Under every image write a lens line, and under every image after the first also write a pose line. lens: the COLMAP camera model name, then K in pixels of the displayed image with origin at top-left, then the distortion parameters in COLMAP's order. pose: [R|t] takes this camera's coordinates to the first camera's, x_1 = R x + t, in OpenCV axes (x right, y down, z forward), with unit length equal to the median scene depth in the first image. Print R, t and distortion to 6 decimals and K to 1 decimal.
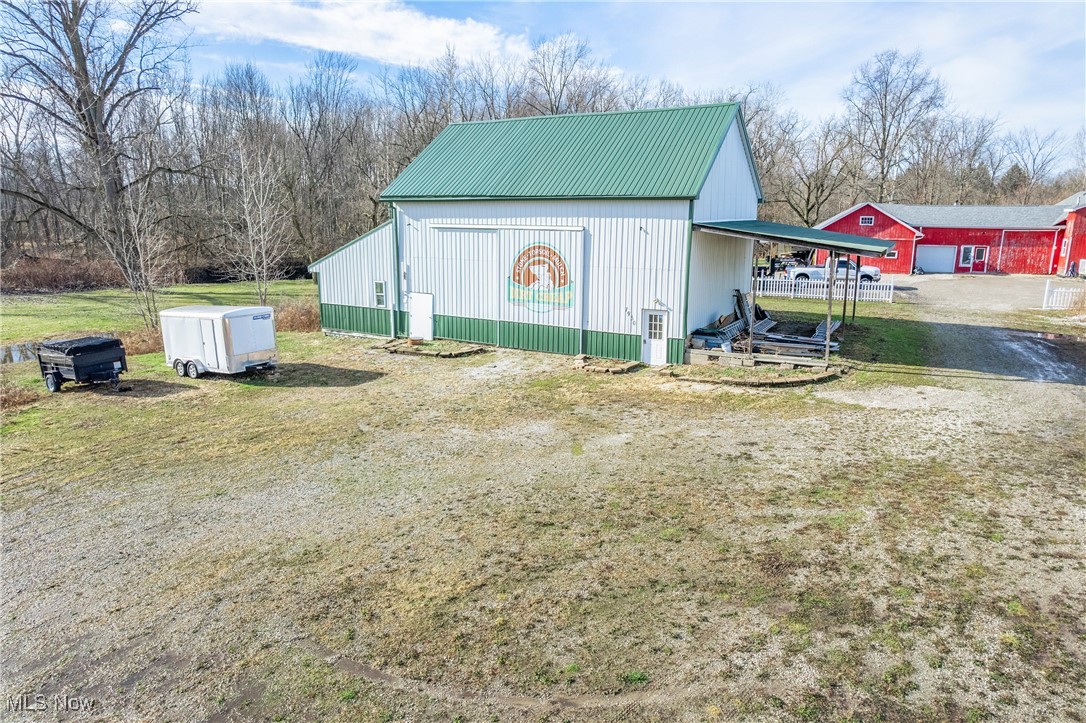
lens RADIAL K [[694.9, 0, 553.4], [0, 694.9, 365.2], [0, 0, 1]] dist [-0.080514, 0.075214]
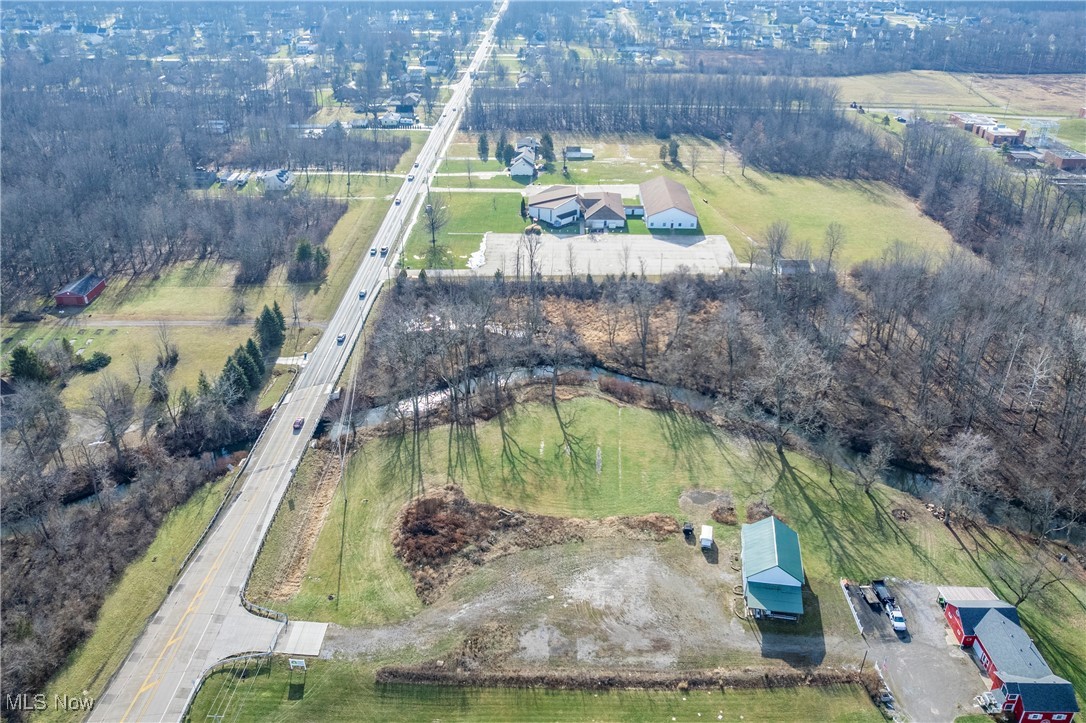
lens RADIAL K [[820.6, 0, 536.5], [0, 820.6, 359.9], [0, 0, 1]] dist [-0.052945, -0.005048]
pose [[0.329017, 0.455796, -0.827041, 3.877339], [-0.205051, 0.889390, 0.408583, -3.751887], [0.921793, 0.035155, 0.386086, -2.851010]]
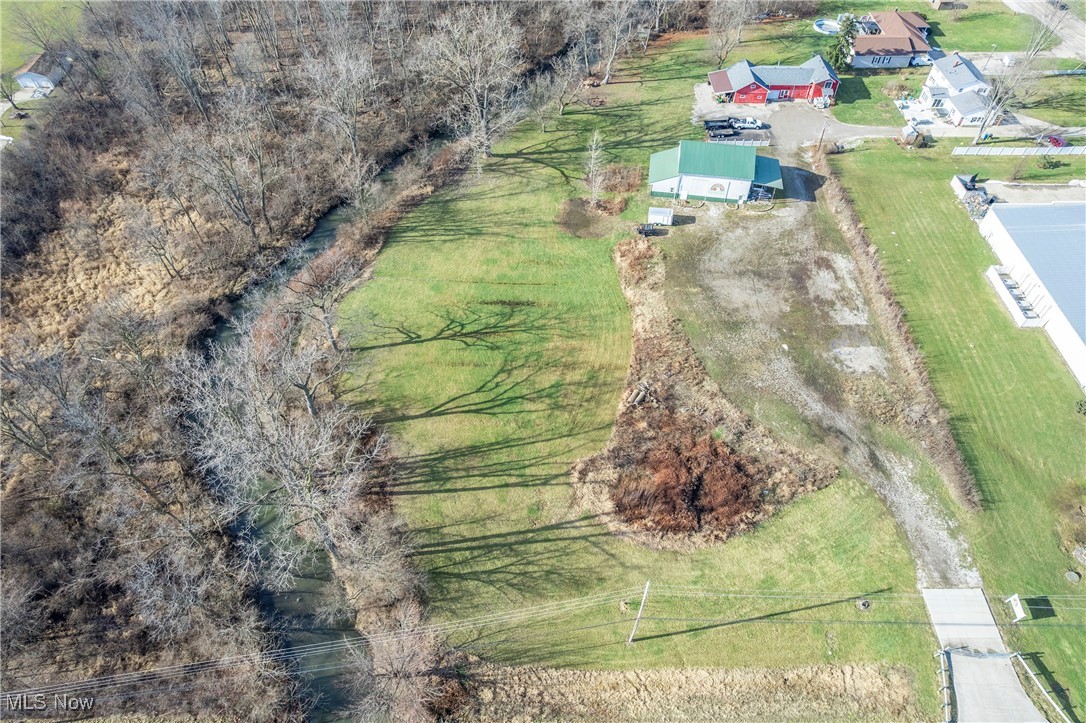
lens RADIAL K [[729.0, 0, 552.4], [0, 729.0, 342.2], [0, 0, 1]] dist [-0.081145, 0.069808]
pose [[0.931684, -0.271411, 0.241456, -2.810343], [0.080472, 0.802360, 0.591391, -2.538356], [-0.354244, -0.531559, 0.769387, -3.305846]]
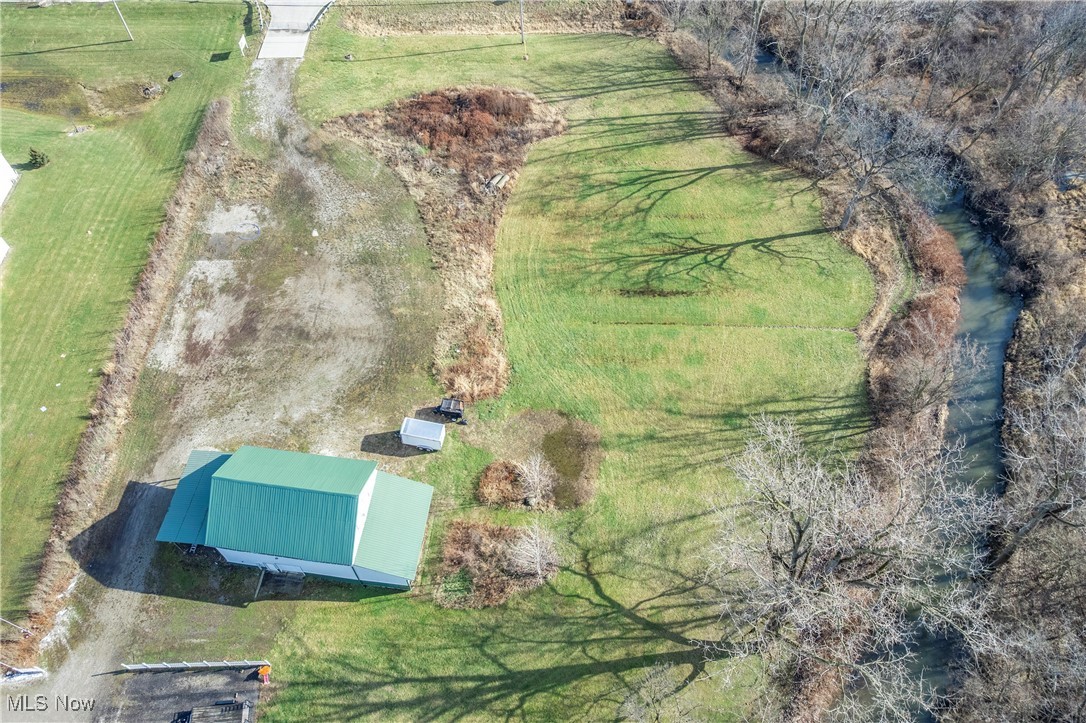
lens RADIAL K [[768.7, 0, 543.0], [0, 768.7, 361.5], [0, 0, 1]] dist [-0.081626, 0.081323]
pose [[-0.924903, 0.304849, -0.227203, -0.333881], [-0.091980, 0.400425, 0.911701, -3.218936], [0.368909, 0.864134, -0.342314, 2.094751]]
